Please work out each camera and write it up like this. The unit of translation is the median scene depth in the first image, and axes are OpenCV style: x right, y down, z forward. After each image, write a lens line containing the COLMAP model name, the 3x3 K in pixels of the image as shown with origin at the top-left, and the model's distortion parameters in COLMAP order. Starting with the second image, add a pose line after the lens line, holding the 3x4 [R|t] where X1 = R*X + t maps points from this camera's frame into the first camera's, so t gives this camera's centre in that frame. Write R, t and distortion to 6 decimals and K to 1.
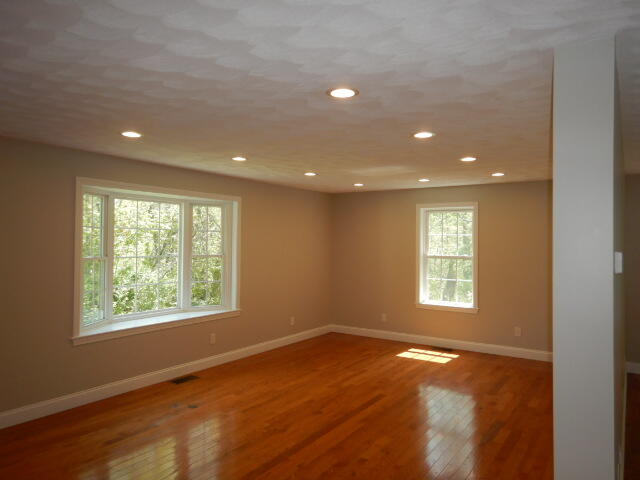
lens RADIAL K [[454.0, 0, 320.4], [0, 454.0, 239.6], [0, 0, 1]] dist [-0.003670, -0.000236]
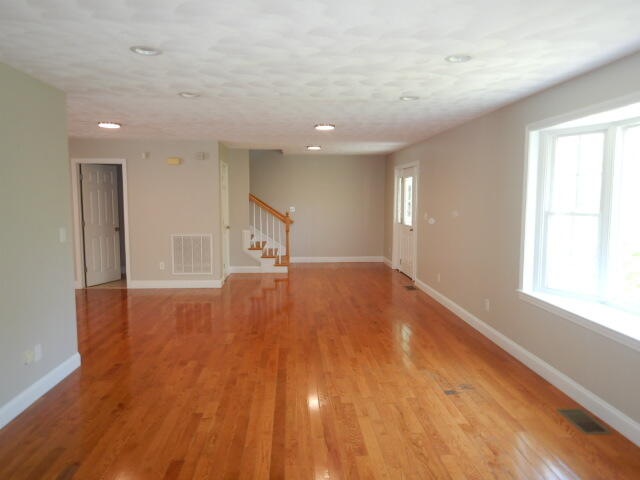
lens RADIAL K [[454.0, 0, 319.1], [0, 454.0, 241.3], [0, 0, 1]] dist [-0.003670, -0.000236]
pose [[-0.785910, 0.051064, -0.616228, 0.377643], [-0.012156, 0.995116, 0.097965, 0.017790], [0.618221, 0.084483, -0.781451, 1.396974]]
